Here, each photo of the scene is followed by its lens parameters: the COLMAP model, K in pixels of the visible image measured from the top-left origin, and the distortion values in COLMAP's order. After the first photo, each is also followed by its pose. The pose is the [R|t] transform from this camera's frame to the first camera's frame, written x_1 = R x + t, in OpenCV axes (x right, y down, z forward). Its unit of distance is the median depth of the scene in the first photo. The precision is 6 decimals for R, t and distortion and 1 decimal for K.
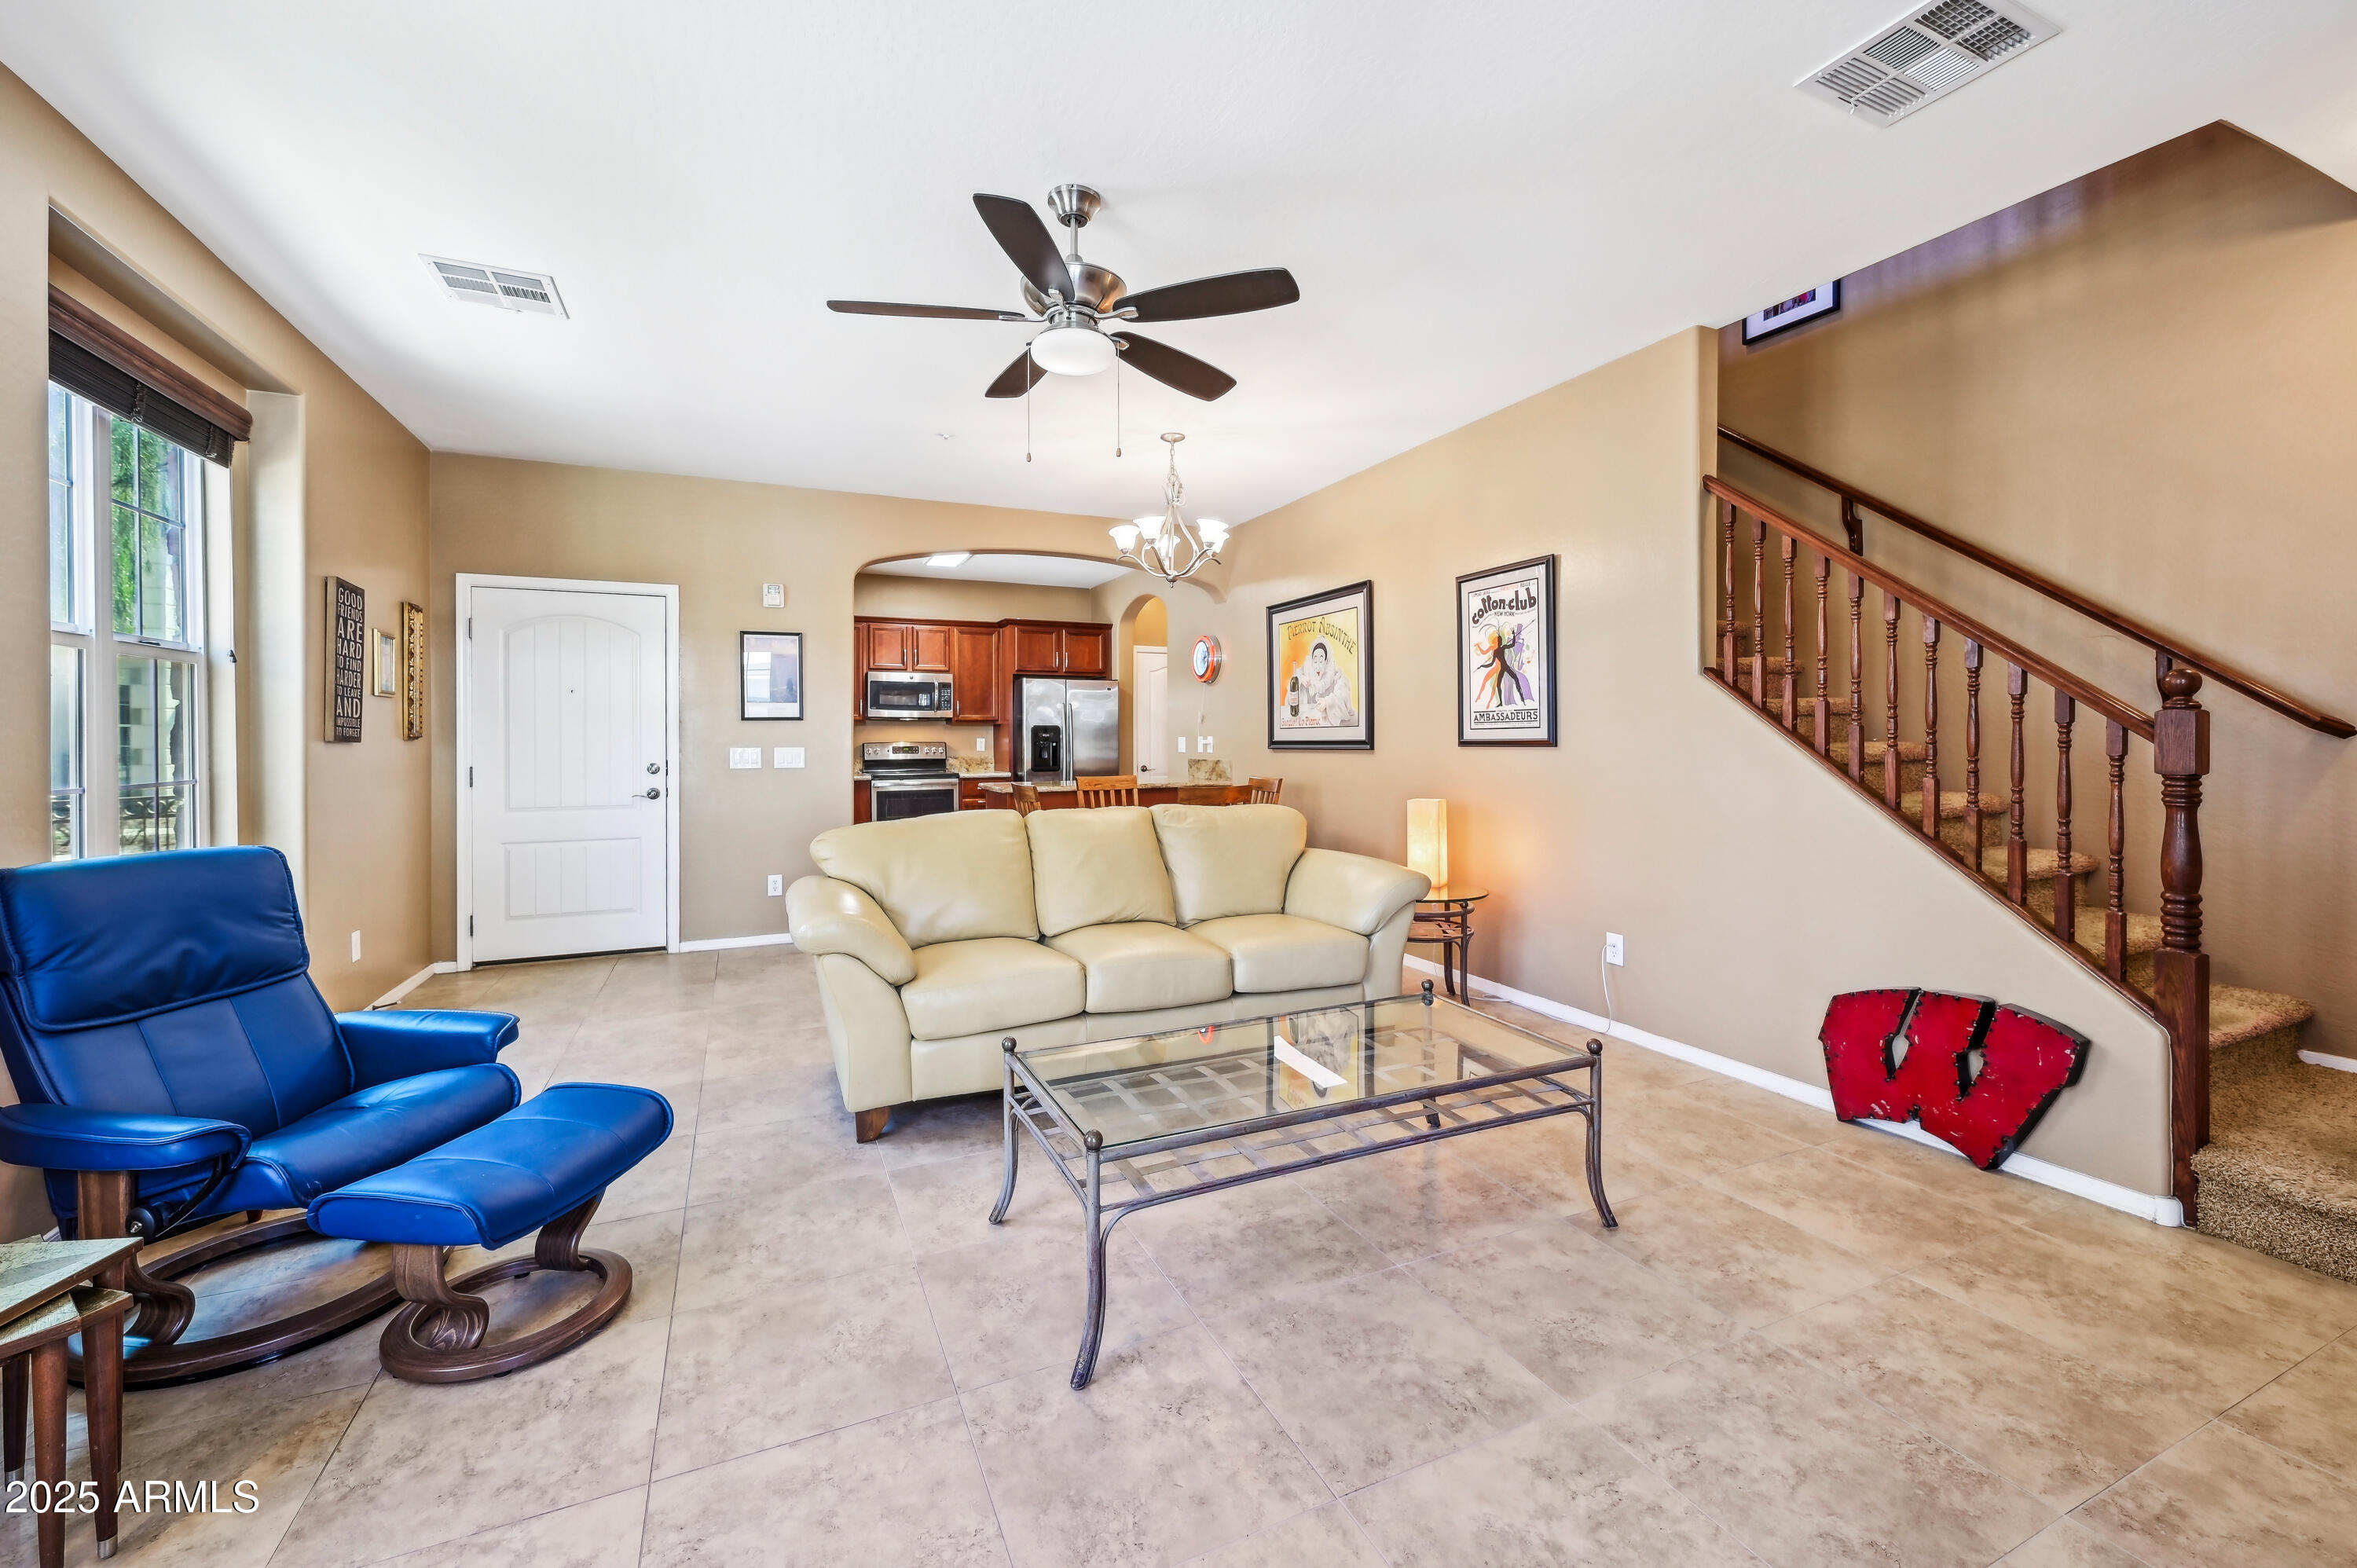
lens RADIAL K [[956.8, 0, 1198.2], [0, 956.8, 751.1], [0, 0, 1]] dist [-0.002874, 0.001272]
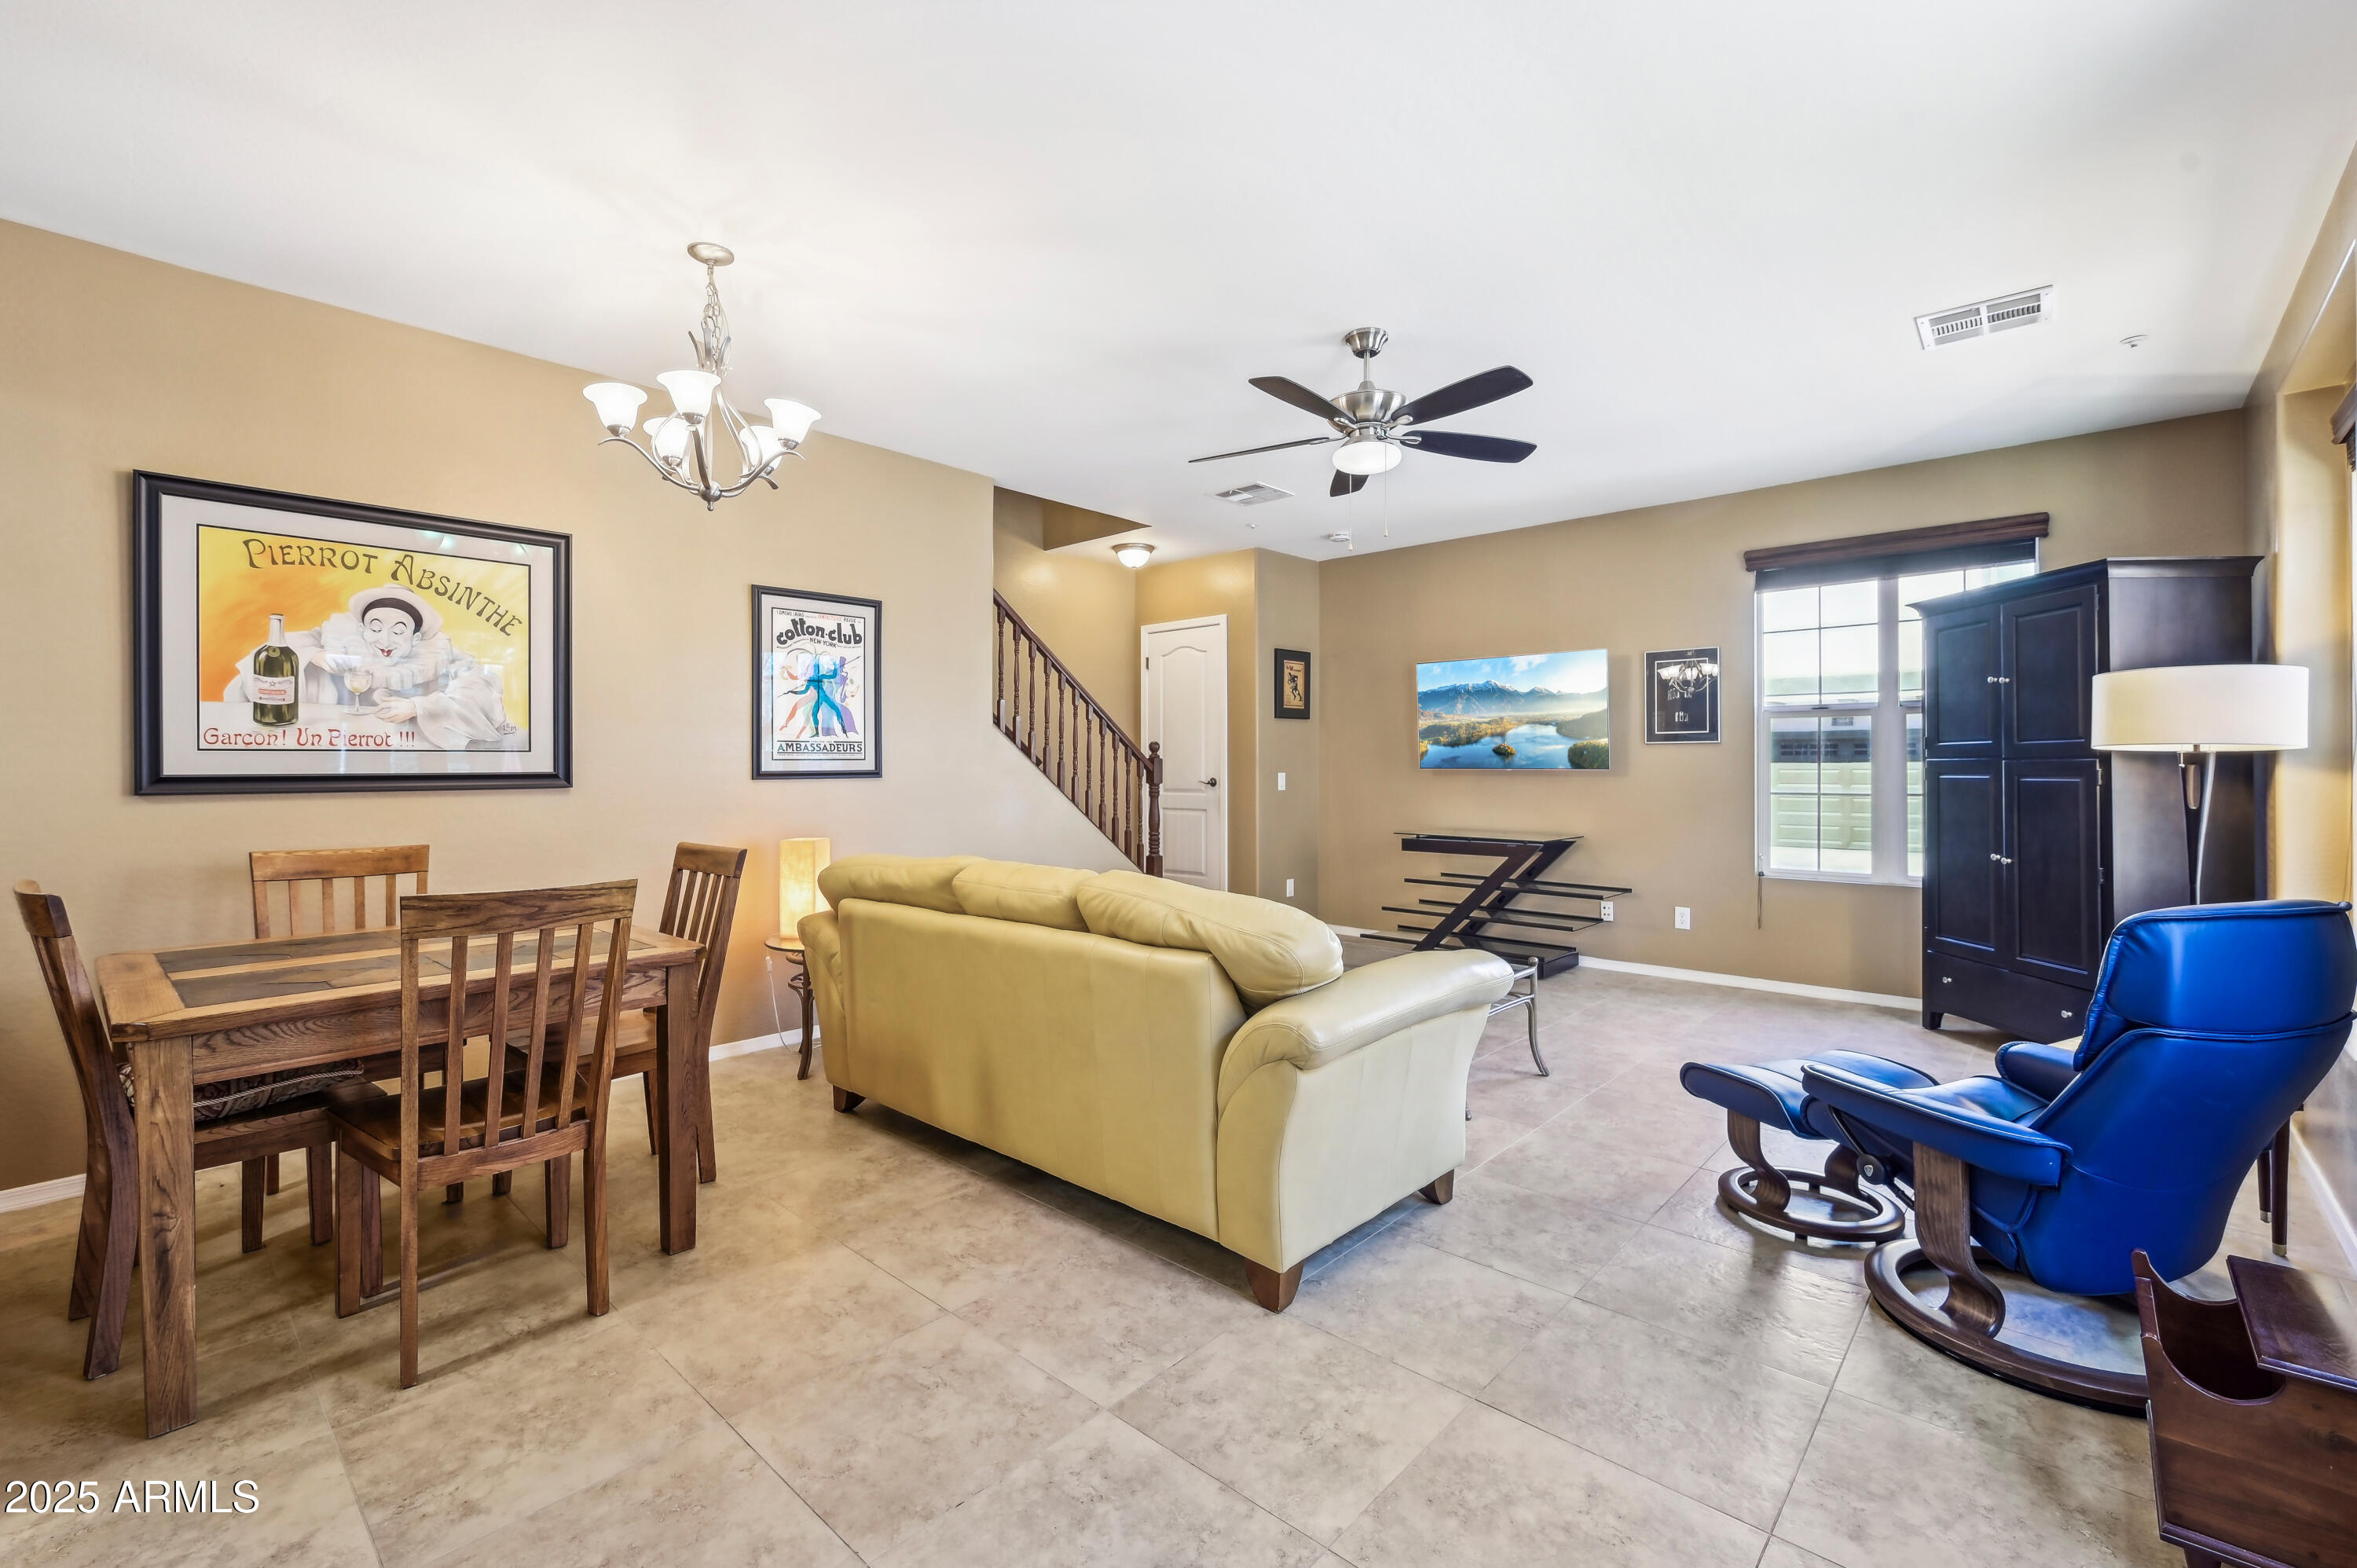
lens RADIAL K [[1008.9, 0, 1169.9], [0, 1008.9, 762.3], [0, 0, 1]] dist [0.001568, -0.000457]
pose [[-0.382104, 0.014522, 0.924005, -0.568345], [0.020358, 0.999766, -0.007294, -0.004876], [-0.923895, 0.016024, -0.382310, 0.793610]]
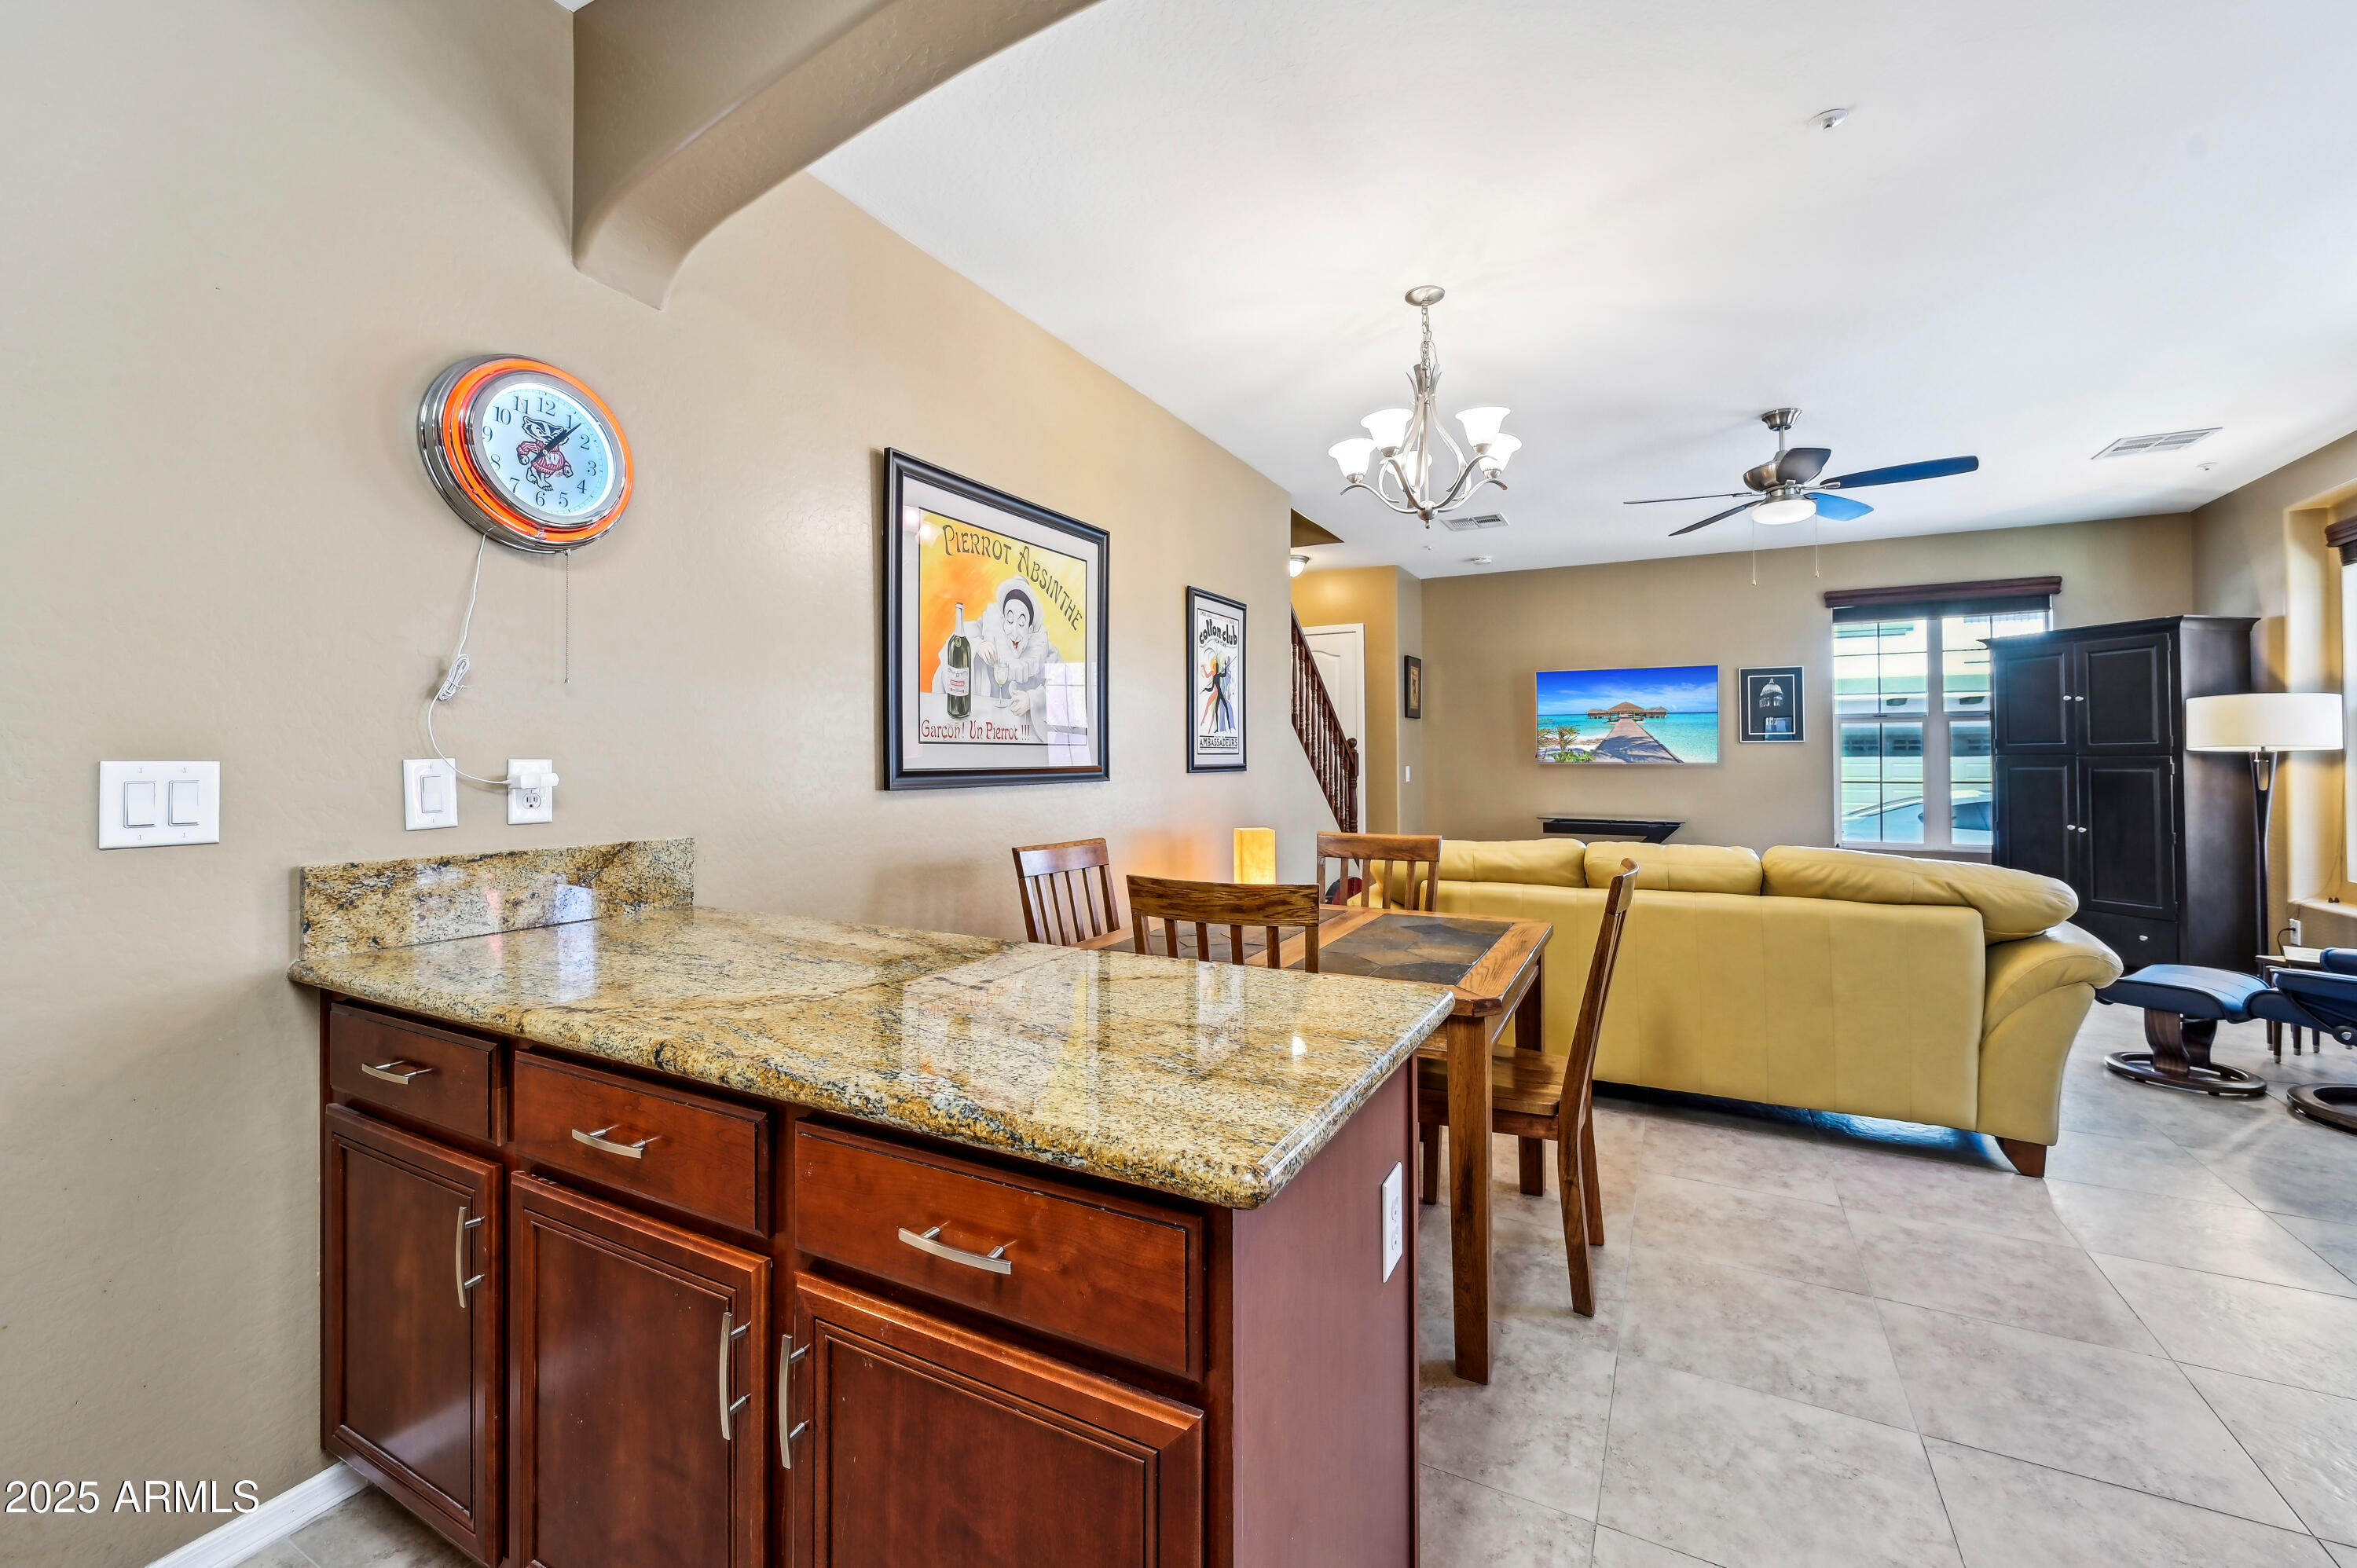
lens RADIAL K [[956.8, 0, 1186.3], [0, 956.8, 755.5], [0, 0, 1]] dist [-0.002874, 0.001272]
pose [[-0.600241, 0.012455, 0.799722, -0.358877], [0.018502, 0.999827, -0.001685, -0.015349], [-0.799605, 0.013785, -0.600368, 1.227062]]
